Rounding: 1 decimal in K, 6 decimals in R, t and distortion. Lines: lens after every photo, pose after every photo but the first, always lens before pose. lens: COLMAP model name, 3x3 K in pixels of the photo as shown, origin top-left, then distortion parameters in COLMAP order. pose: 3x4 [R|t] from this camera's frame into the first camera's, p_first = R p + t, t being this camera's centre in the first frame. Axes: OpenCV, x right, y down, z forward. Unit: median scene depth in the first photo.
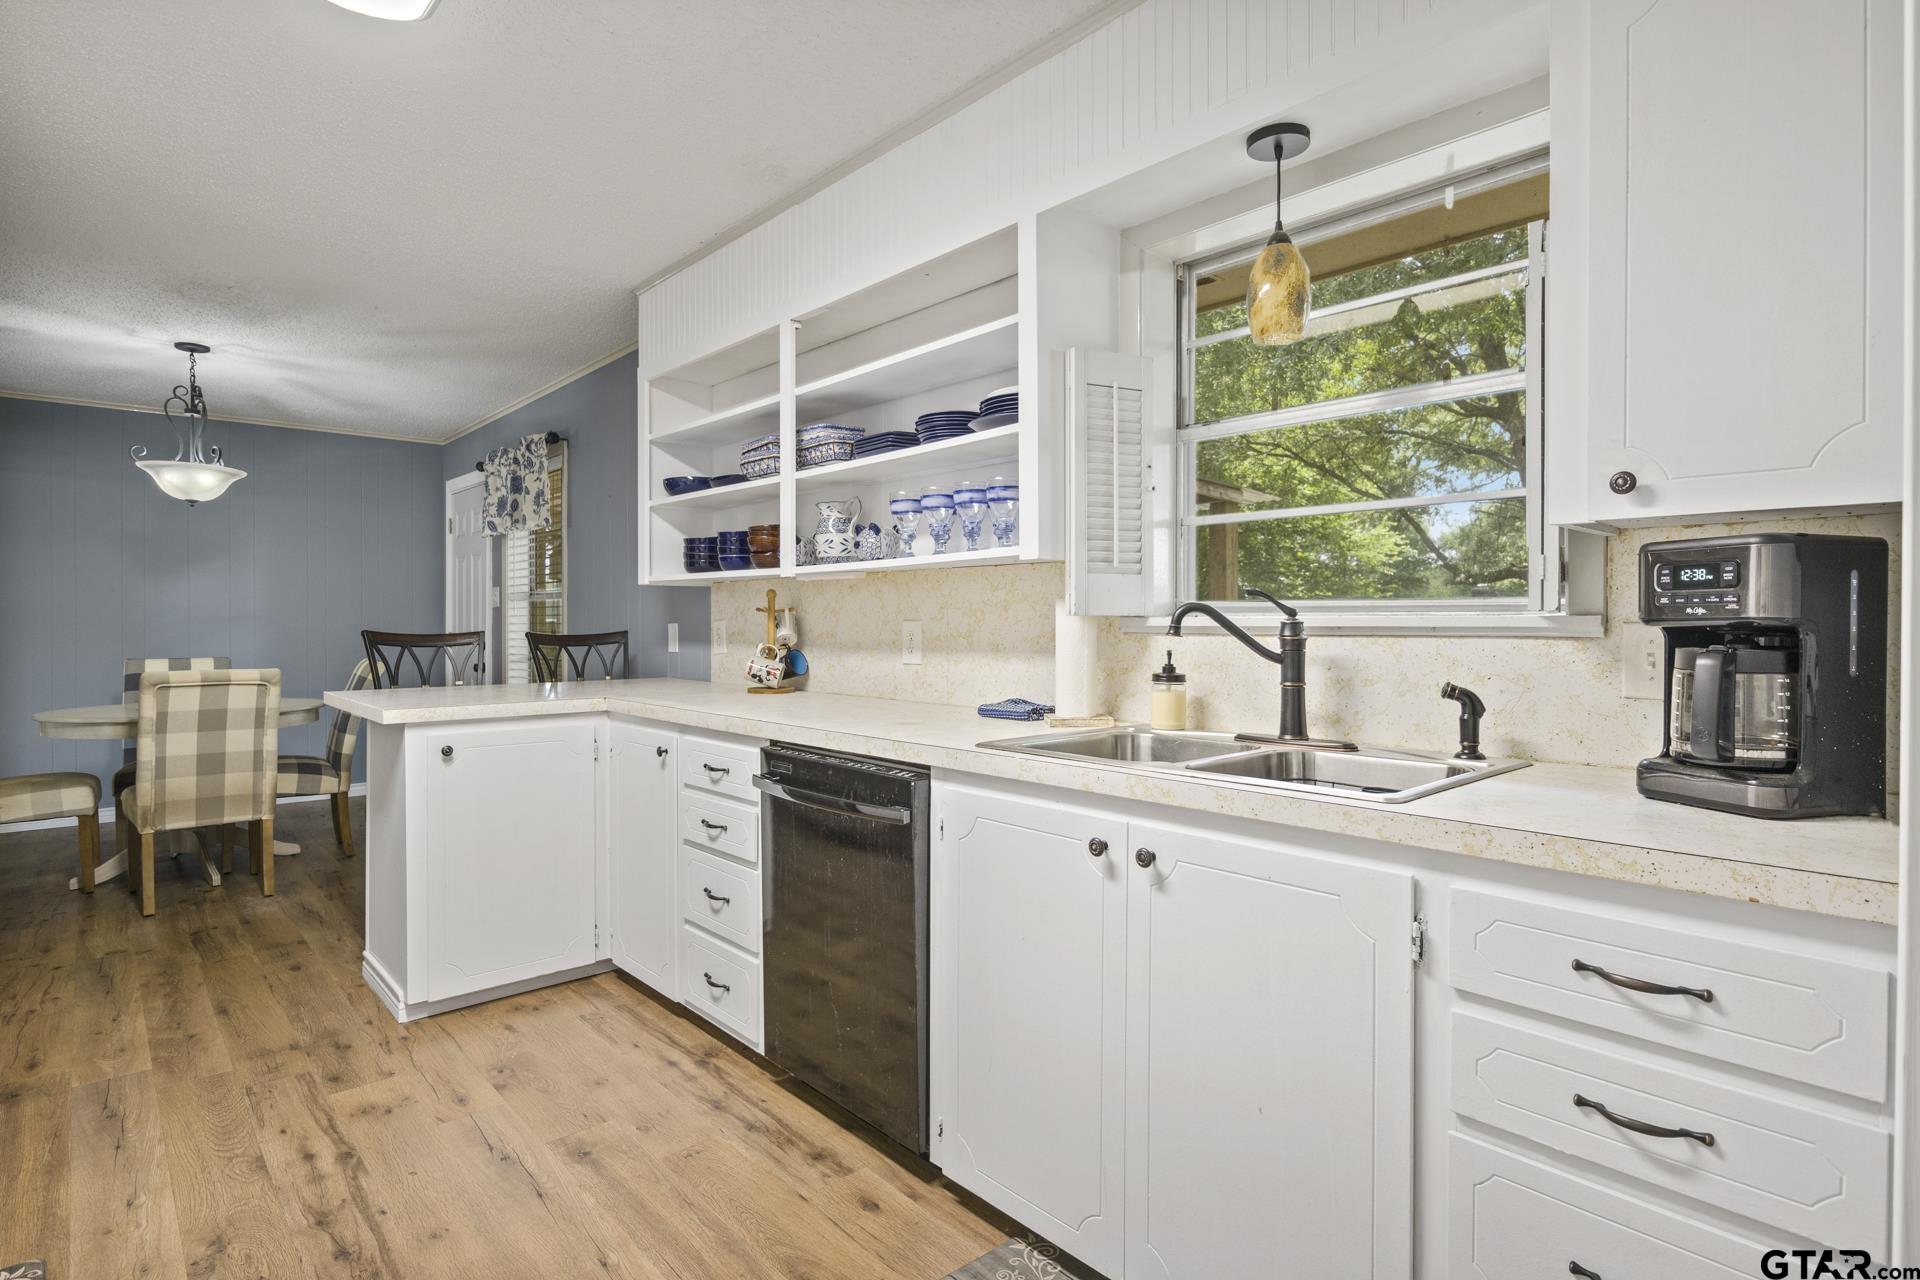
lens RADIAL K [[964.1, 0, 966.1], [0, 964.1, 631.4], [0, 0, 1]] dist [-0.007618, -0.001509]
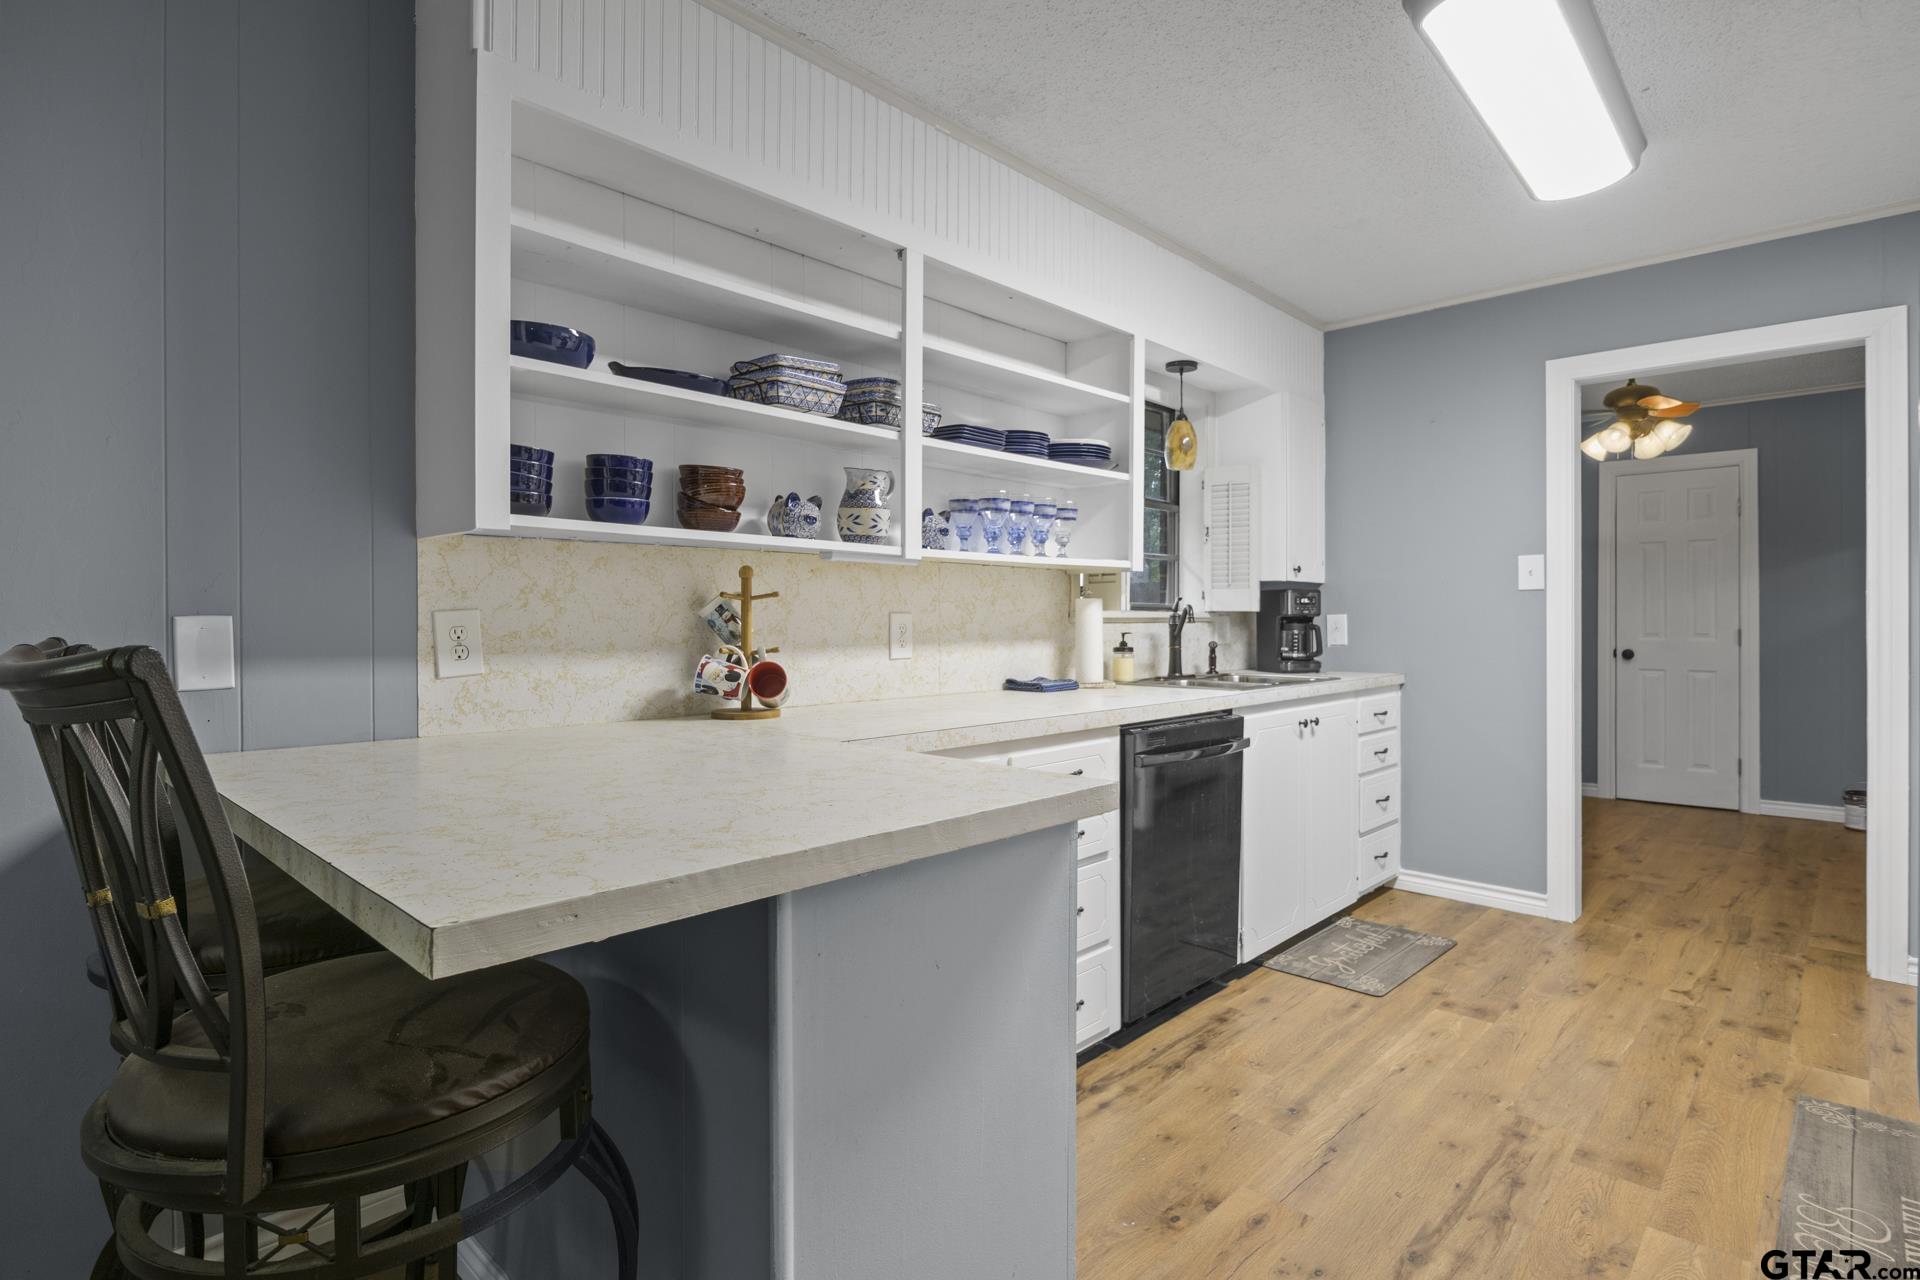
lens RADIAL K [[964.1, 0, 959.4], [0, 964.1, 625.8], [0, 0, 1]] dist [-0.007618, -0.001509]
pose [[-0.069971, -0.009228, 0.997506, -1.158906], [0.009272, 0.999908, 0.009901, -0.008399], [-0.997506, 0.009942, -0.069879, 1.163492]]
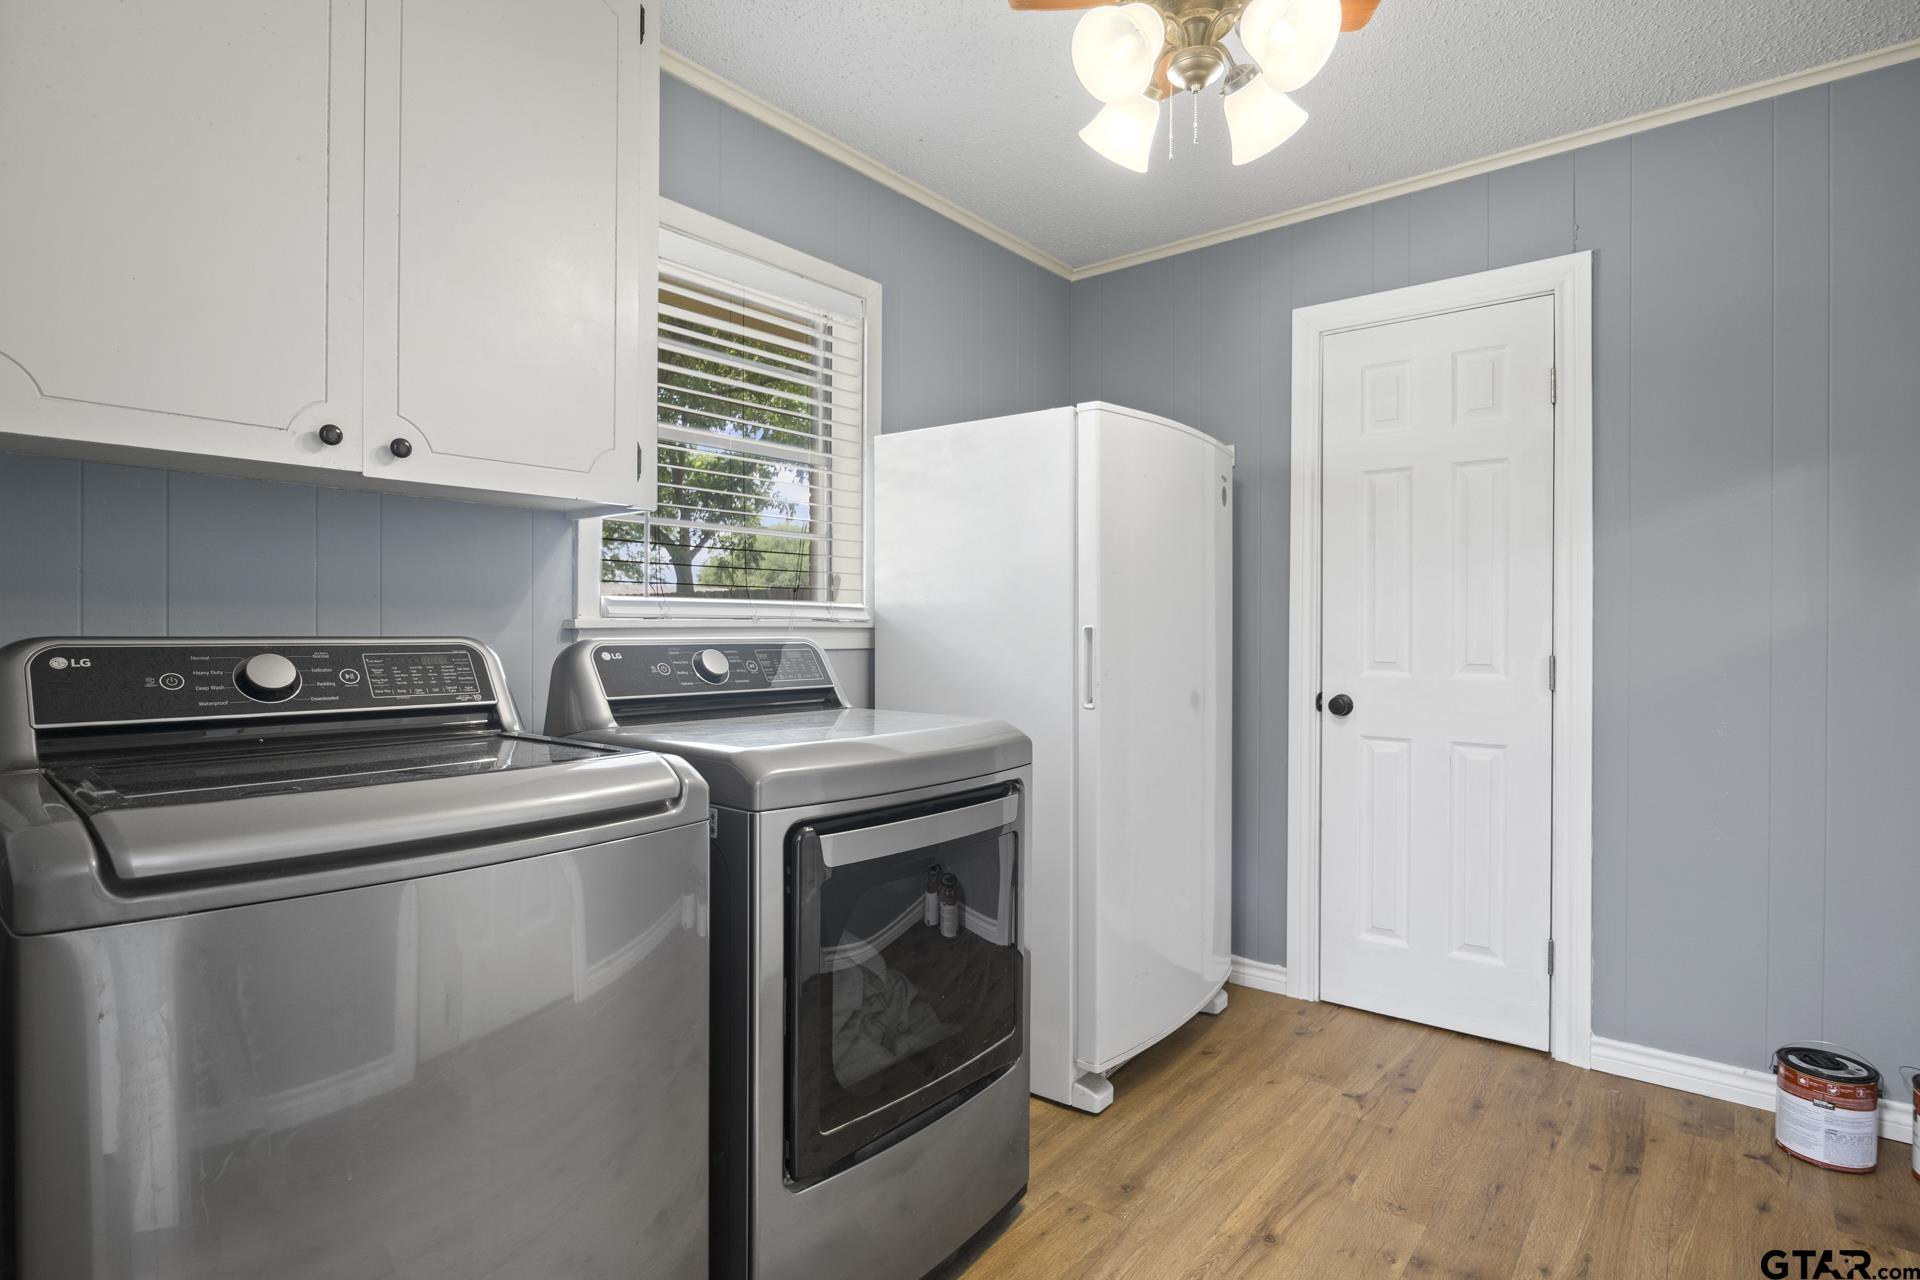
lens RADIAL K [[964.1, 0, 964.5], [0, 964.1, 638.0], [0, 0, 1]] dist [-0.007618, -0.001509]
pose [[-0.161397, -0.009302, 0.986846, -1.053701], [0.000942, 0.999954, 0.009580, -0.006773], [-0.986889, 0.002476, -0.161380, 1.058943]]
